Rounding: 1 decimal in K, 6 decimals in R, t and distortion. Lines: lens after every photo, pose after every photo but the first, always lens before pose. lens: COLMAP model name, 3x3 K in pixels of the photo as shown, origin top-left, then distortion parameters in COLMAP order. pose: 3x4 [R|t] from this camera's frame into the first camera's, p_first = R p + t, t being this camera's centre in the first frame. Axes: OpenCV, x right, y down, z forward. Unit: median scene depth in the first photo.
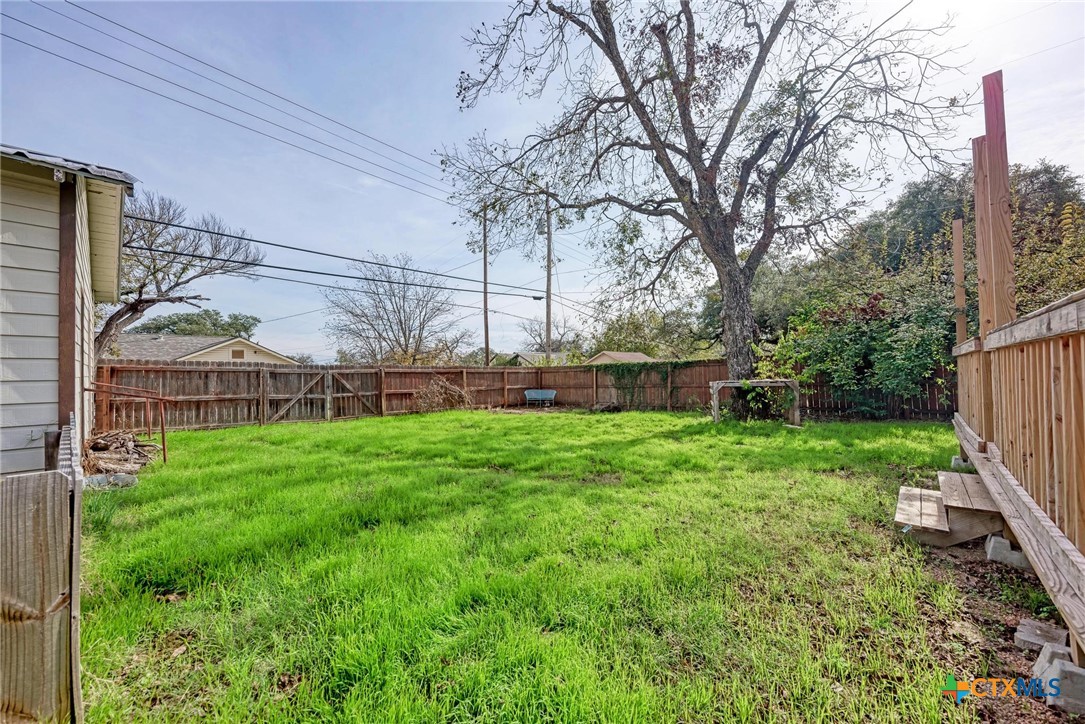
lens RADIAL K [[393.9, 0, 540.1], [0, 393.9, 367.7], [0, 0, 1]] dist [0.001550, -0.000297]
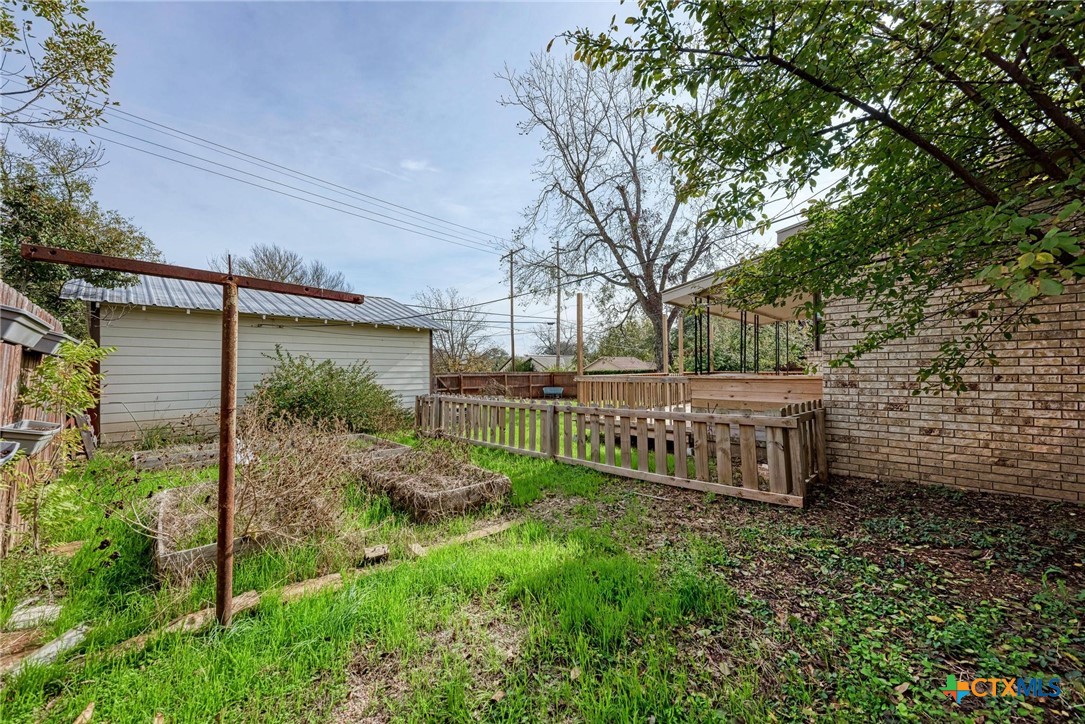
lens RADIAL K [[393.9, 0, 546.1], [0, 393.9, 359.2], [0, 0, 1]] dist [0.001550, -0.000297]
pose [[0.999969, 0.006336, -0.004699, -0.021106], [-0.006428, 0.999787, -0.019624, -0.025471], [0.004574, 0.019654, 0.999796, -0.580544]]
